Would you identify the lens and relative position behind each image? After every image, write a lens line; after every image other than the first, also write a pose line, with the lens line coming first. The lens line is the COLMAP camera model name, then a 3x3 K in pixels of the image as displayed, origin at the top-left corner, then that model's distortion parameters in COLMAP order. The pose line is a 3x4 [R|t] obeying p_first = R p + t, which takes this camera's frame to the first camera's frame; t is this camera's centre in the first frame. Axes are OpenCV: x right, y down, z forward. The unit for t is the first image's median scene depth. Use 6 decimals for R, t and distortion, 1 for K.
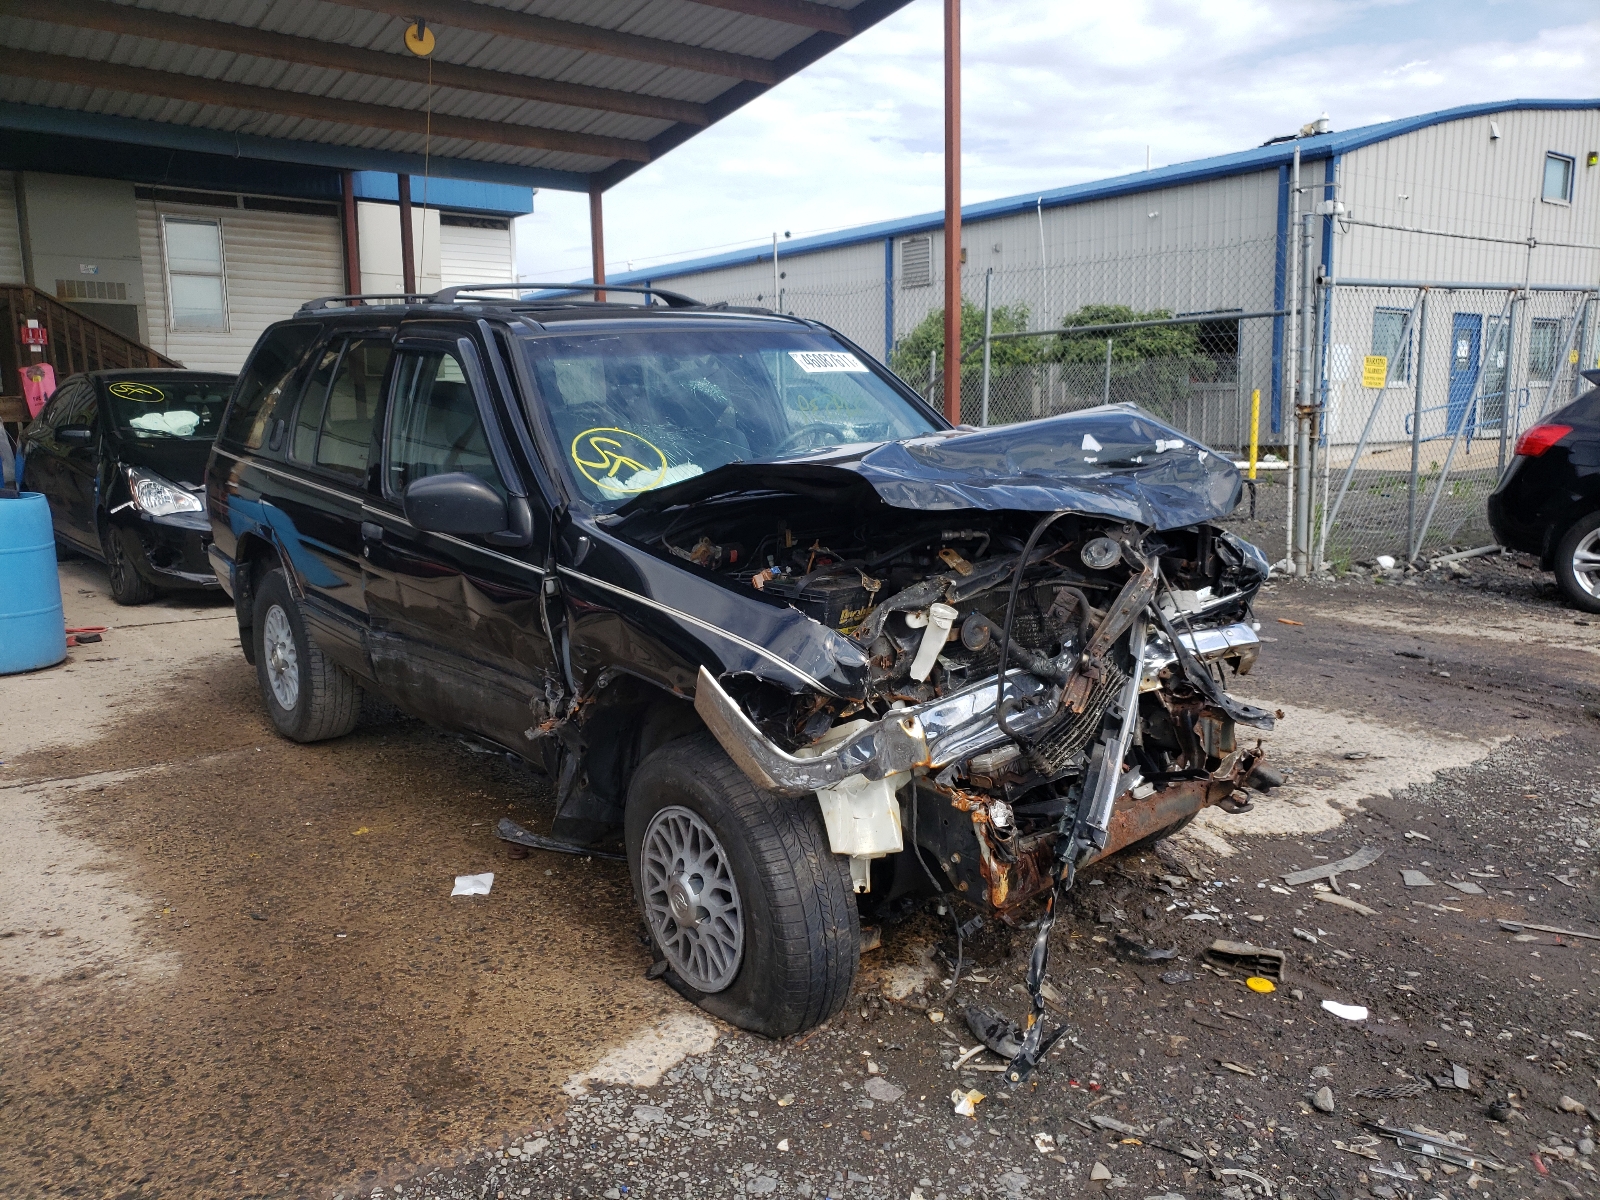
lens RADIAL K [[1293.5, 0, 800.0], [0, 1293.5, 553.7], [0, 0, 1]] dist [0.018976, 0.006300]
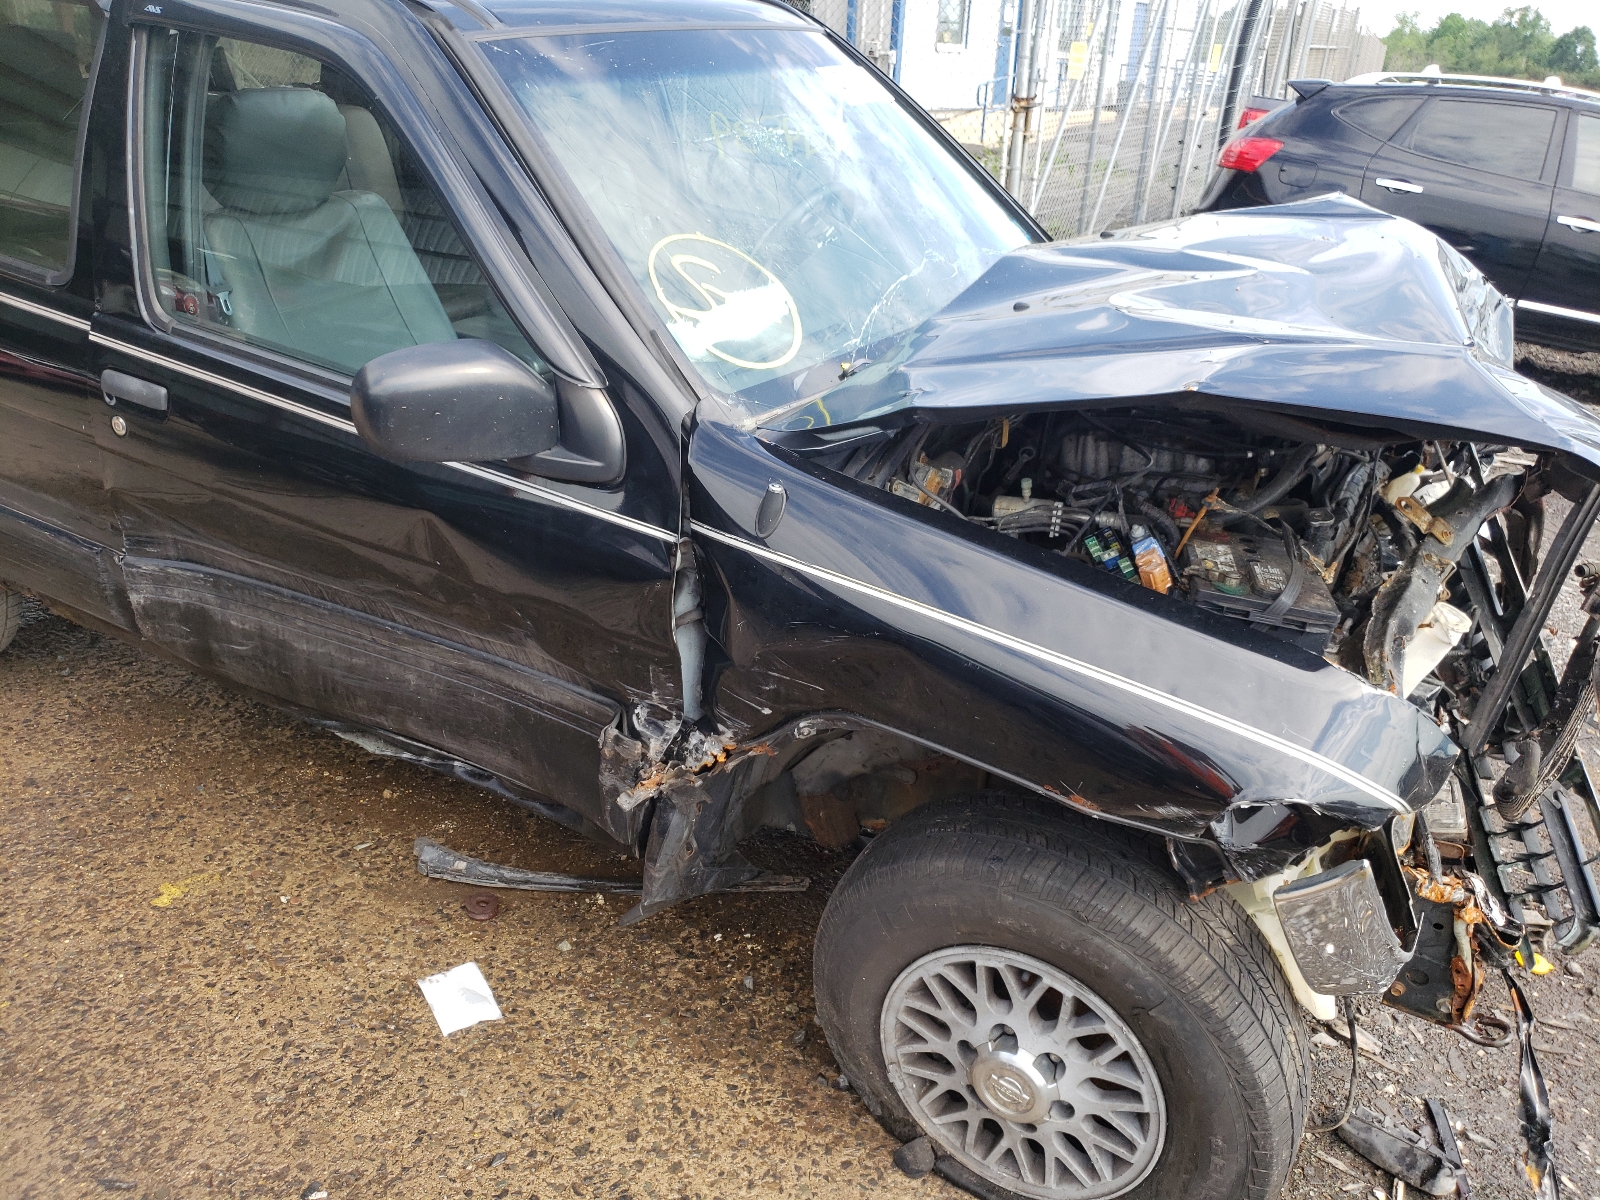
lens RADIAL K [[1293.5, 0, 800.0], [0, 1293.5, 553.7], [0, 0, 1]] dist [0.018976, 0.006300]
pose [[0.916186, -0.082305, 0.392210, -0.351779], [-0.028577, 0.962774, 0.268793, -0.123051], [-0.399733, -0.257473, 0.879728, 0.485613]]
